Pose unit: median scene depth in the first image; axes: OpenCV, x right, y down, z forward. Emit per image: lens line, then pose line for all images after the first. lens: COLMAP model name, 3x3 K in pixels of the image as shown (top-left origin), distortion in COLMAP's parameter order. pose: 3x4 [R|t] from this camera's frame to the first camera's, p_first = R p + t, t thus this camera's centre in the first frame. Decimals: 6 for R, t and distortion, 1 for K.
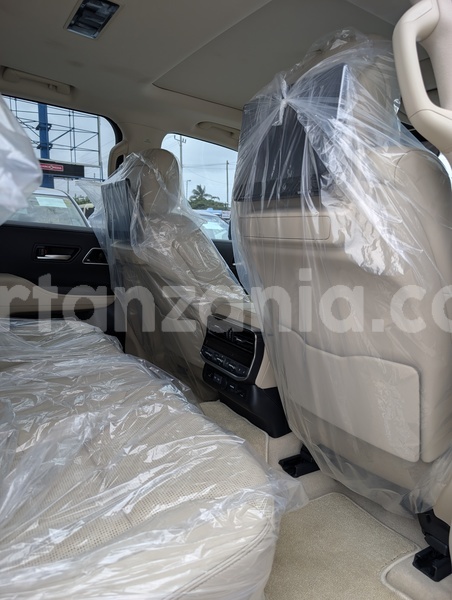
lens RADIAL K [[438.6, 0, 229.3], [0, 438.6, 299.6], [0, 0, 1]] dist [0.007385, -0.007169]
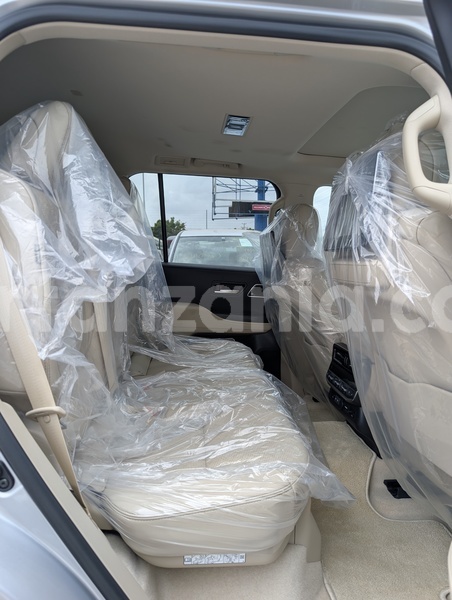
lens RADIAL K [[438.6, 0, 222.4], [0, 438.6, 299.4], [0, 0, 1]] dist [0.007385, -0.007169]
pose [[0.883573, 0.019439, -0.467890, 0.270610], [-0.052592, 0.996936, -0.057897, 0.002193], [0.465331, 0.075763, 0.881888, -0.191341]]
